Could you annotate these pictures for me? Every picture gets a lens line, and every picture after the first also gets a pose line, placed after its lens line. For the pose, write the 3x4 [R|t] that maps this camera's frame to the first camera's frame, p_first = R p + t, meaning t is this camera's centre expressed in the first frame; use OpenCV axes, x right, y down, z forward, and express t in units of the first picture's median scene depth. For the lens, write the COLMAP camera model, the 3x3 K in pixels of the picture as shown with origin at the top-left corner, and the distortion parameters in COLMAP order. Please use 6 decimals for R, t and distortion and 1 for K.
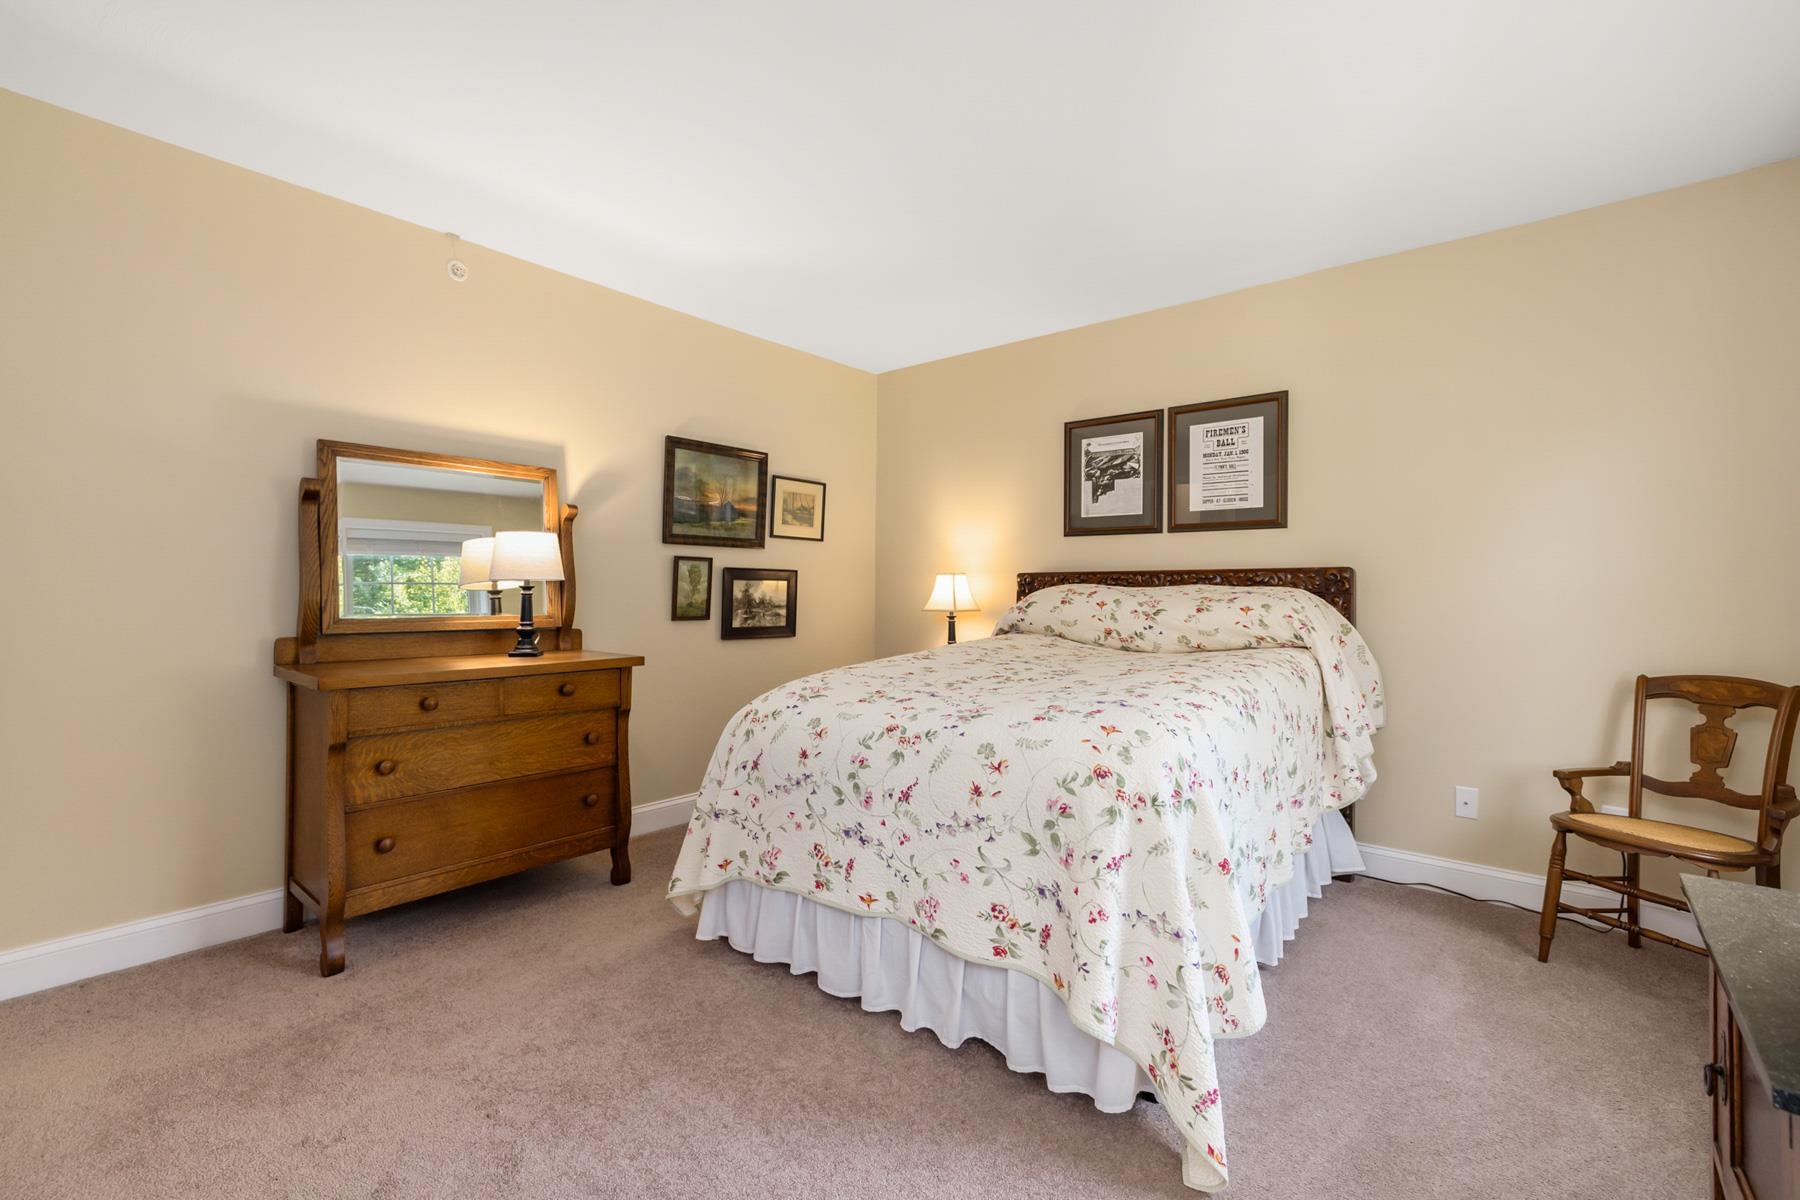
lens RADIAL K [[781.2, 0, 908.8], [0, 781.2, 588.9], [0, 0, 1]] dist [0.000890, 0.000103]
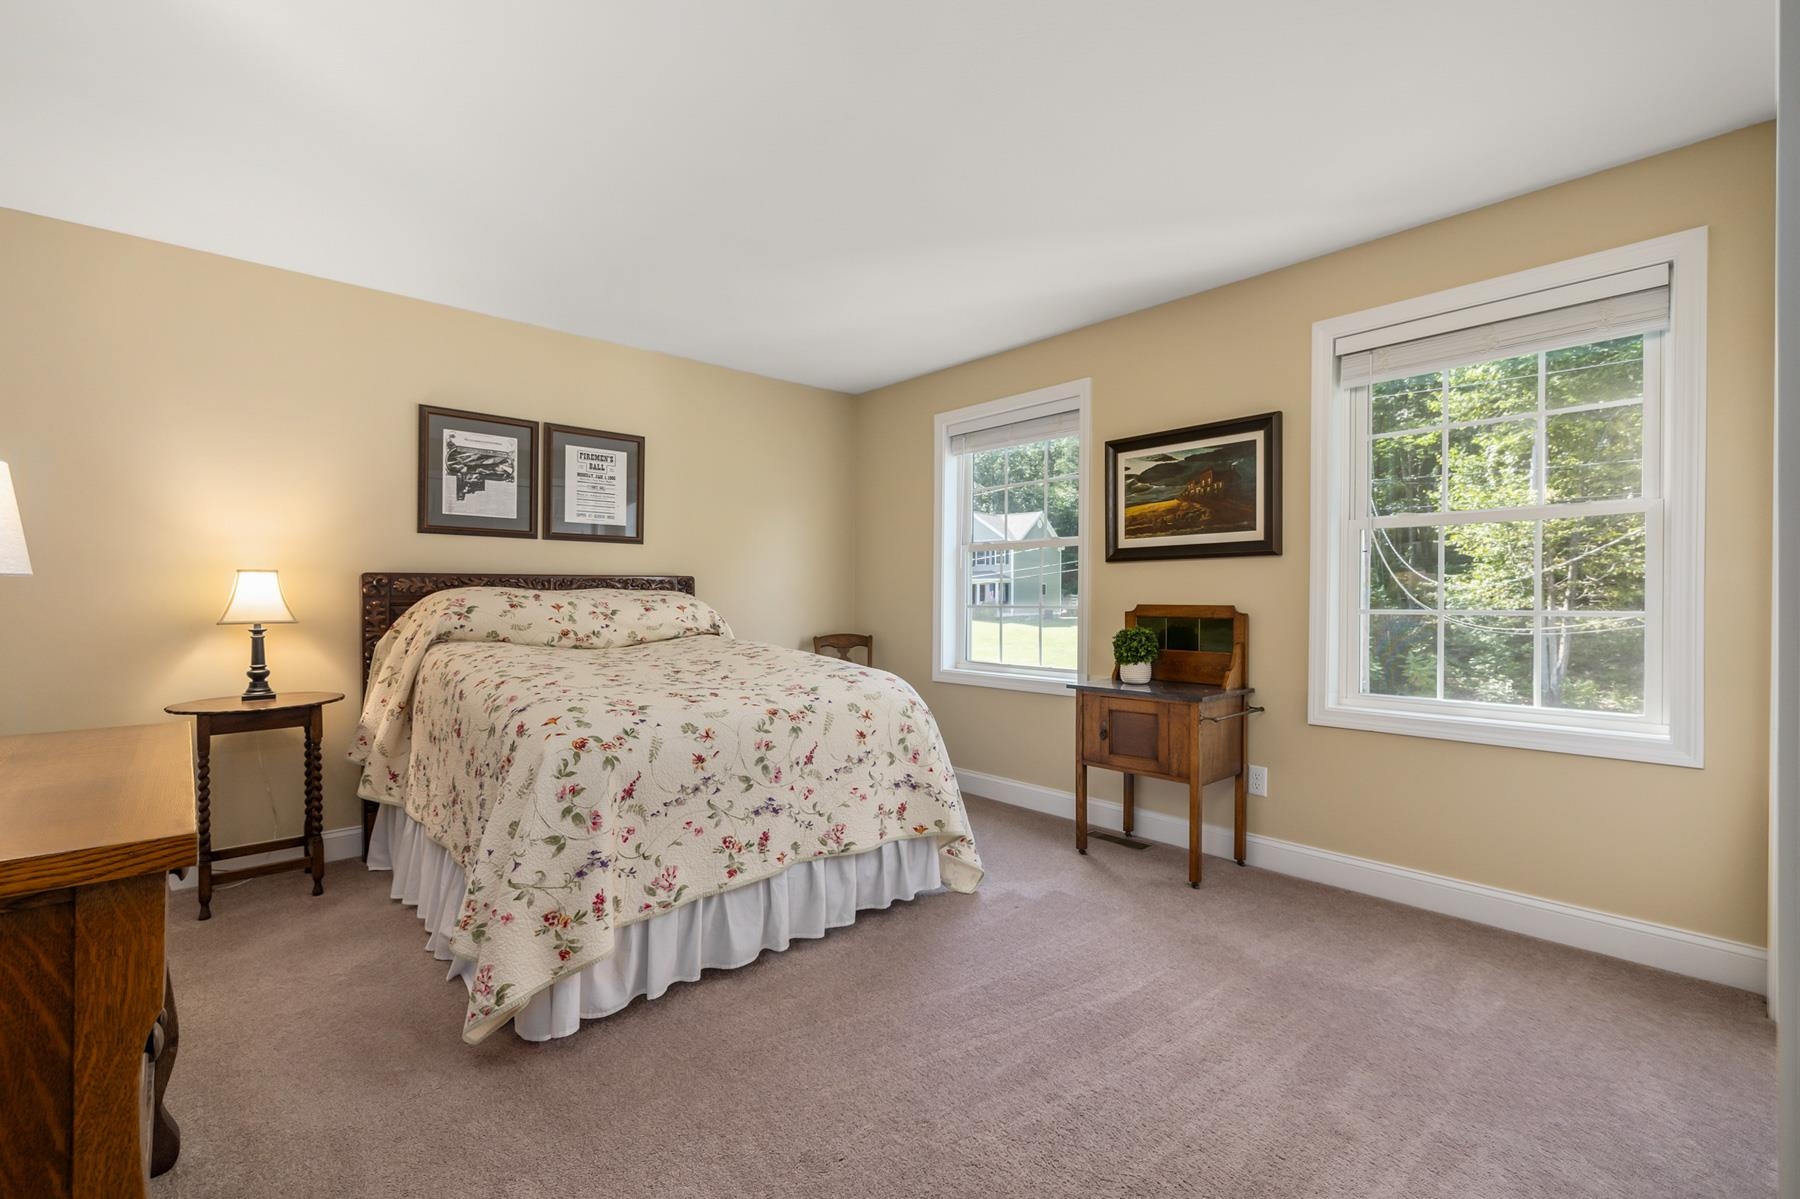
lens RADIAL K [[781.2, 0, 908.8], [0, 781.2, 588.4], [0, 0, 1]] dist [0.000890, 0.000103]
pose [[0.136726, 0.001618, 0.990608, -0.693004], [-0.003355, 0.999994, -0.001170, -0.005239], [-0.990603, -0.003163, 0.136731, 0.376360]]
